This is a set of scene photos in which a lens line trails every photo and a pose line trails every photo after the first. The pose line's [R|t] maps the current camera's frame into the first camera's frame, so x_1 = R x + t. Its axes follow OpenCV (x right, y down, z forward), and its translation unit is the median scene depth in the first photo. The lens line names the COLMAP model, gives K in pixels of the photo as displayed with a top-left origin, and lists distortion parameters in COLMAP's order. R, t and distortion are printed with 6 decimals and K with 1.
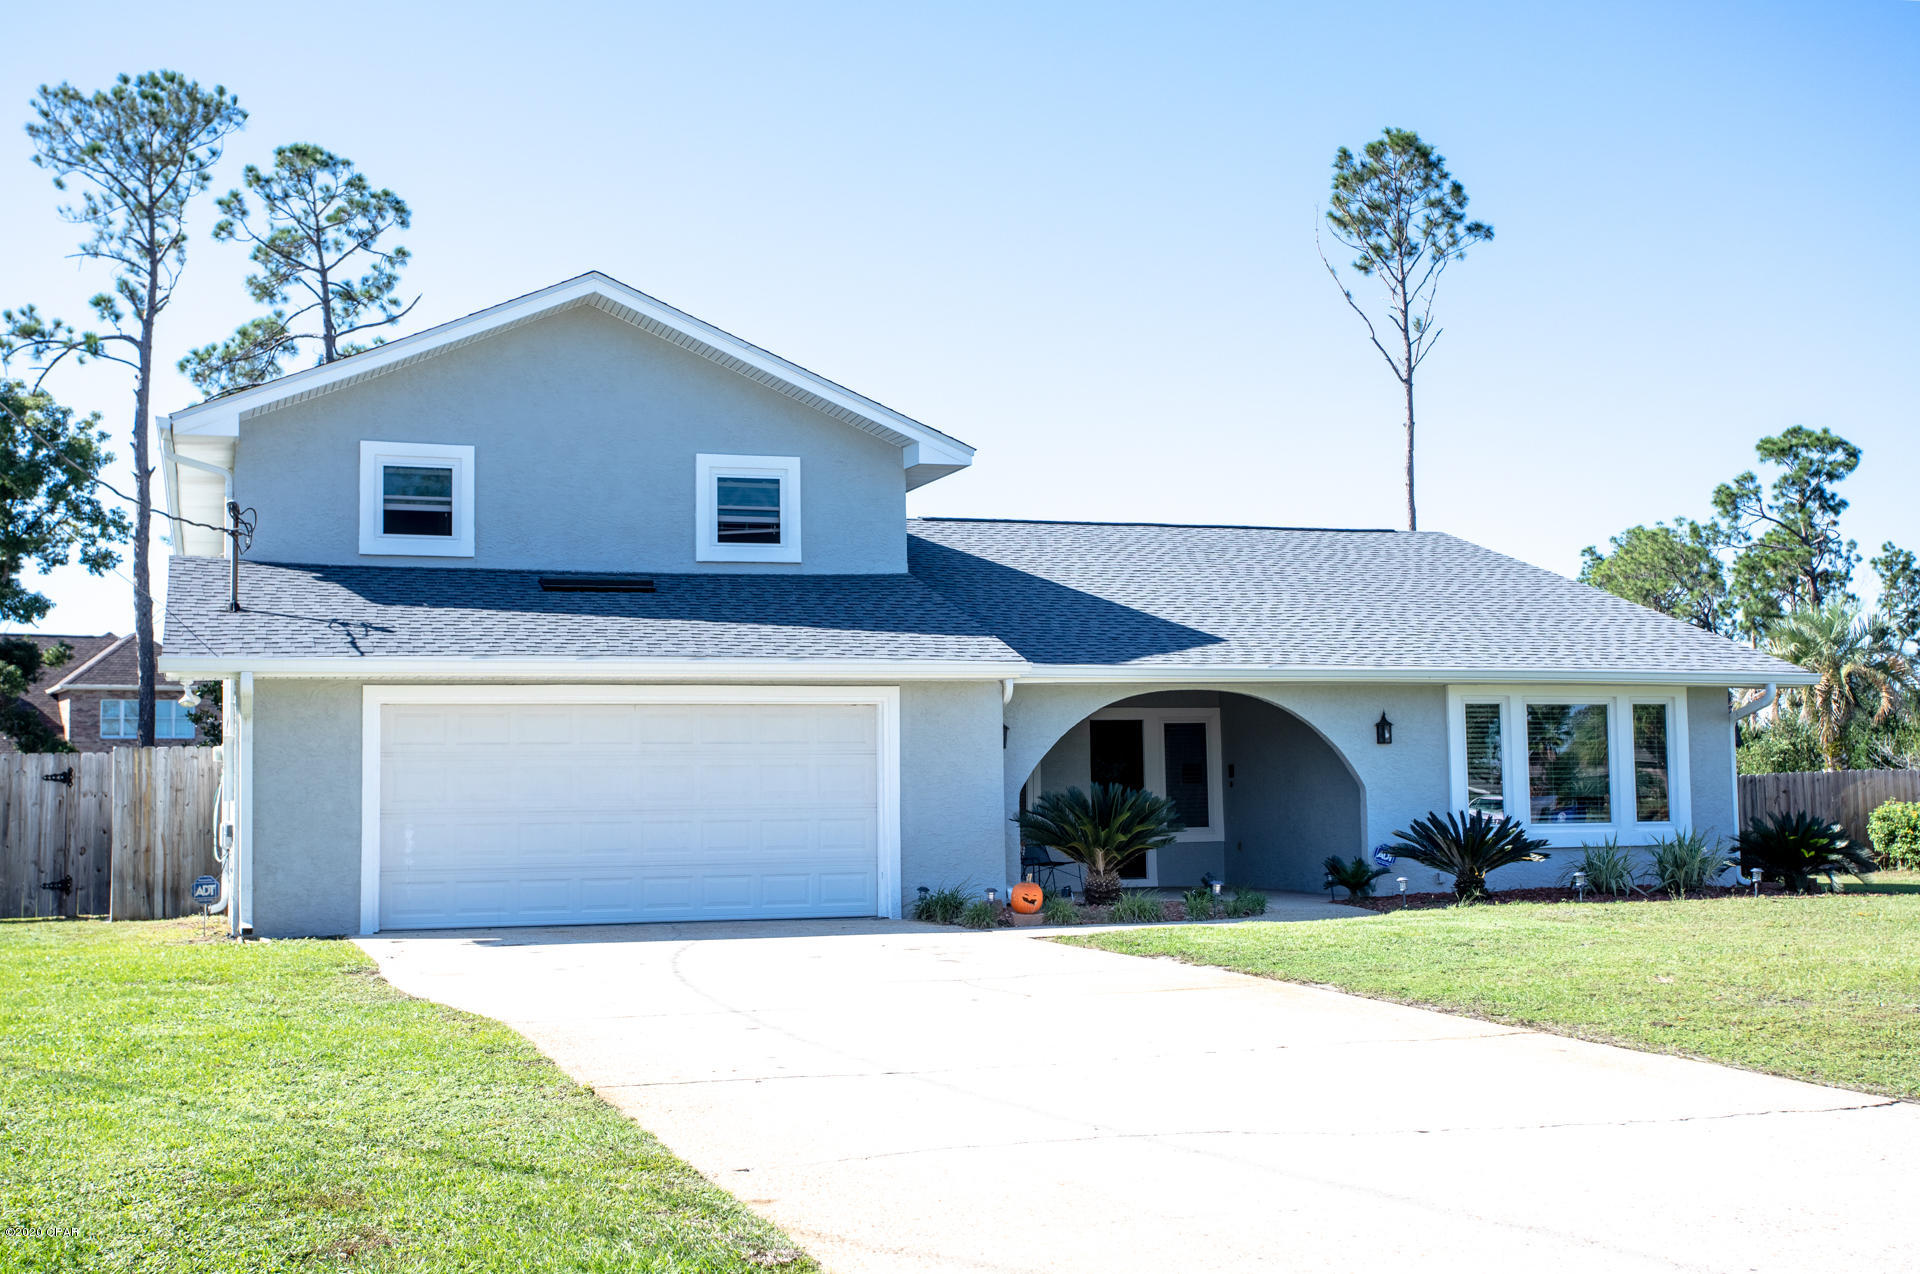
lens RADIAL K [[2248.1, 0, 960.0], [0, 2248.1, 637.0], [0, 0, 1]] dist [0.002973, 0.003238]
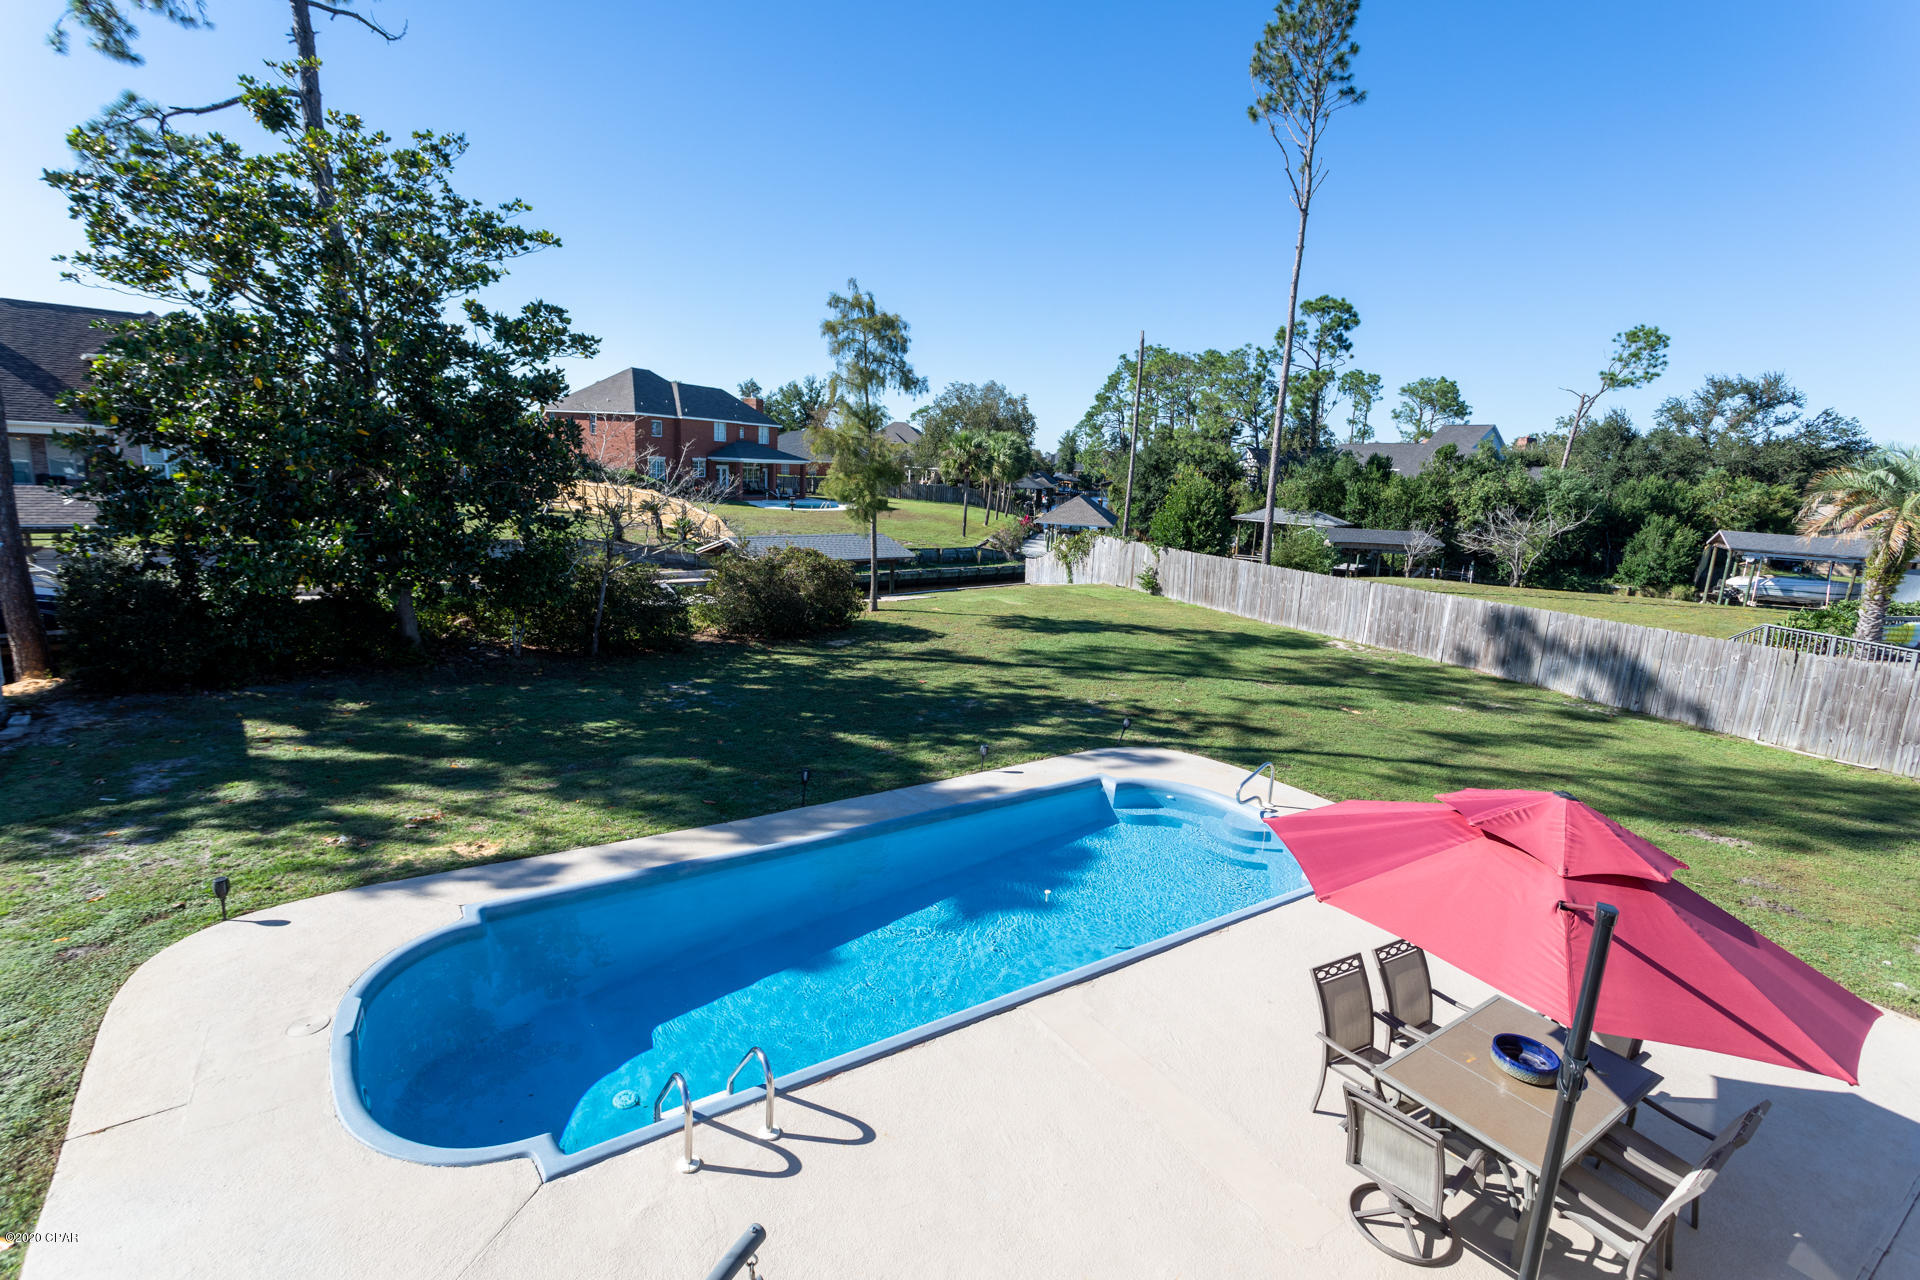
lens RADIAL K [[914.3, 0, 962.3], [0, 914.3, 637.1], [0, 0, 1]] dist [0.002854, 0.000884]
pose [[0.960784, 0.012328, 0.277023, -0.088891], [-0.087597, 0.961349, 0.261026, -0.000732], [-0.263098, -0.275056, 0.924729, 0.362344]]
